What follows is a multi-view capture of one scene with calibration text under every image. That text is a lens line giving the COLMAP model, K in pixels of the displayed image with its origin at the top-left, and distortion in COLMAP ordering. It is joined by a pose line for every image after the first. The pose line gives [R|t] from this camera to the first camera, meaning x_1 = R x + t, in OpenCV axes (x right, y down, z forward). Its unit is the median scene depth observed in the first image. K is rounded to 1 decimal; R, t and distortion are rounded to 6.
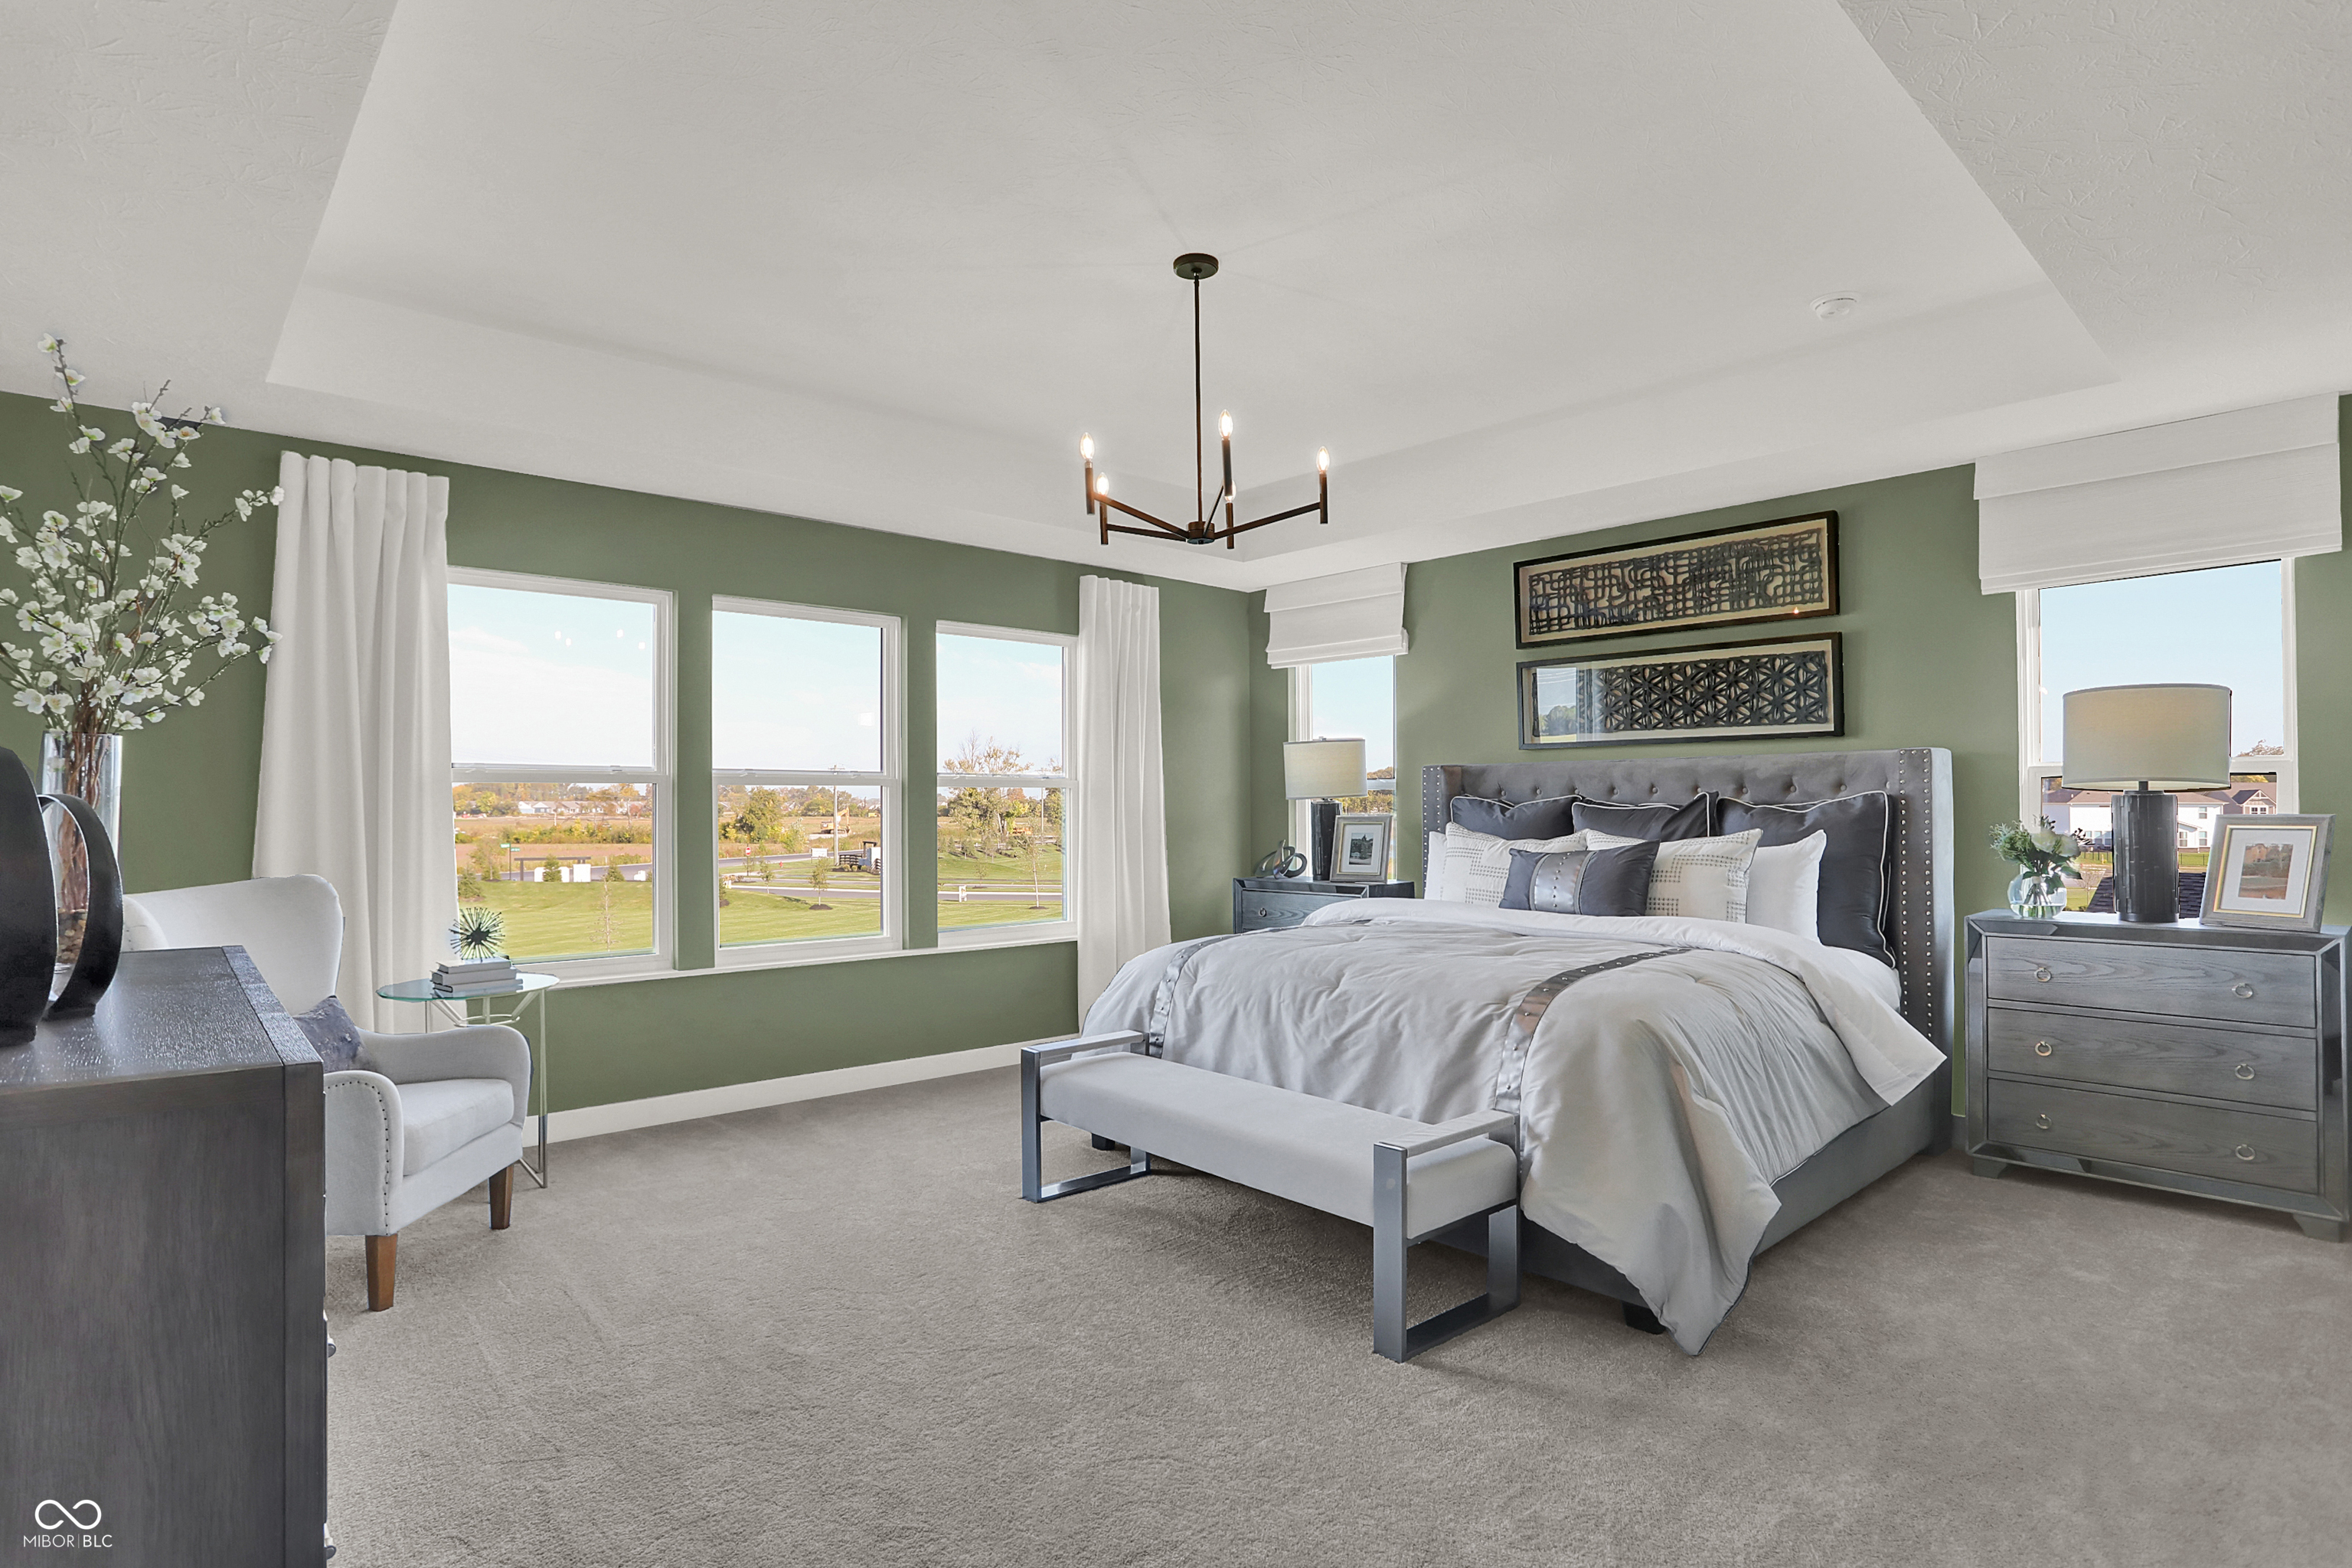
lens RADIAL K [[1208.5, 0, 1177.6], [0, 1208.5, 801.8], [0, 0, 1]] dist [-0.001115, 0.000345]
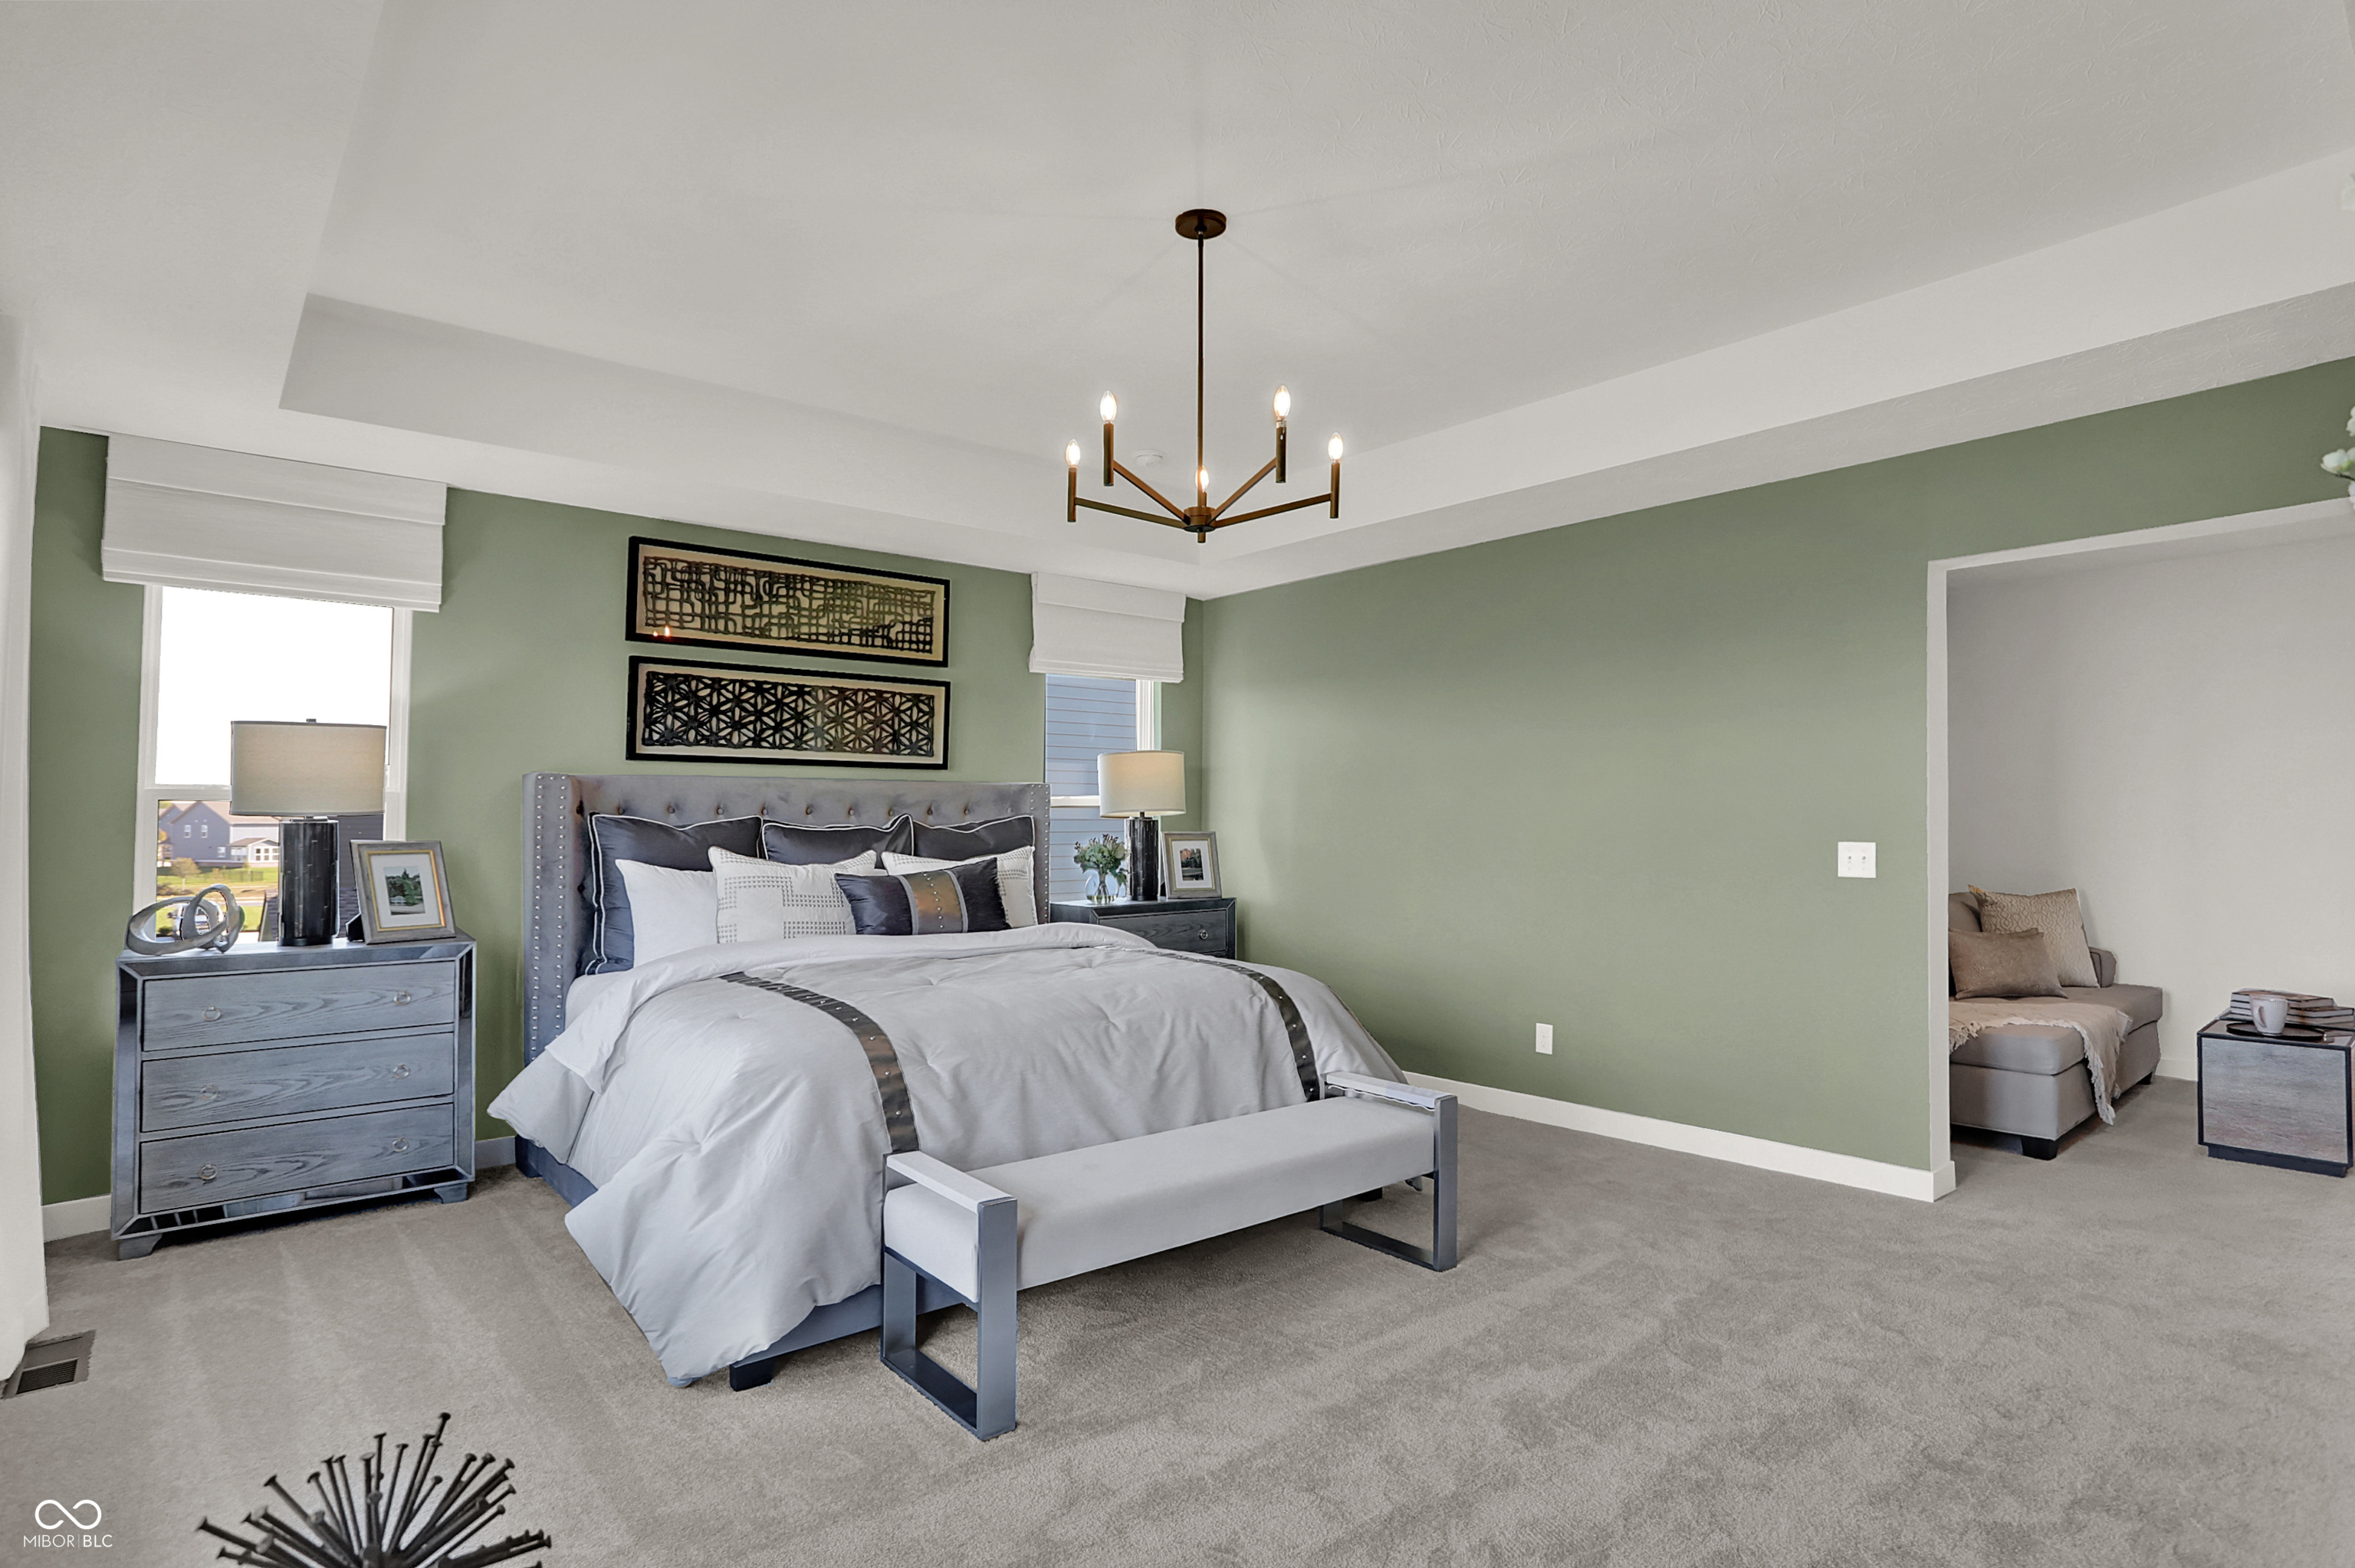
lens RADIAL K [[1209.8, 0, 1176.4], [0, 1209.8, 762.8], [0, 0, 1]] dist [-0.001115, 0.000345]
pose [[0.082827, 0.055117, 0.995039, -0.554783], [0.001152, 0.998463, -0.055402, 0.005681], [-0.996563, 0.005735, 0.082637, 0.603281]]
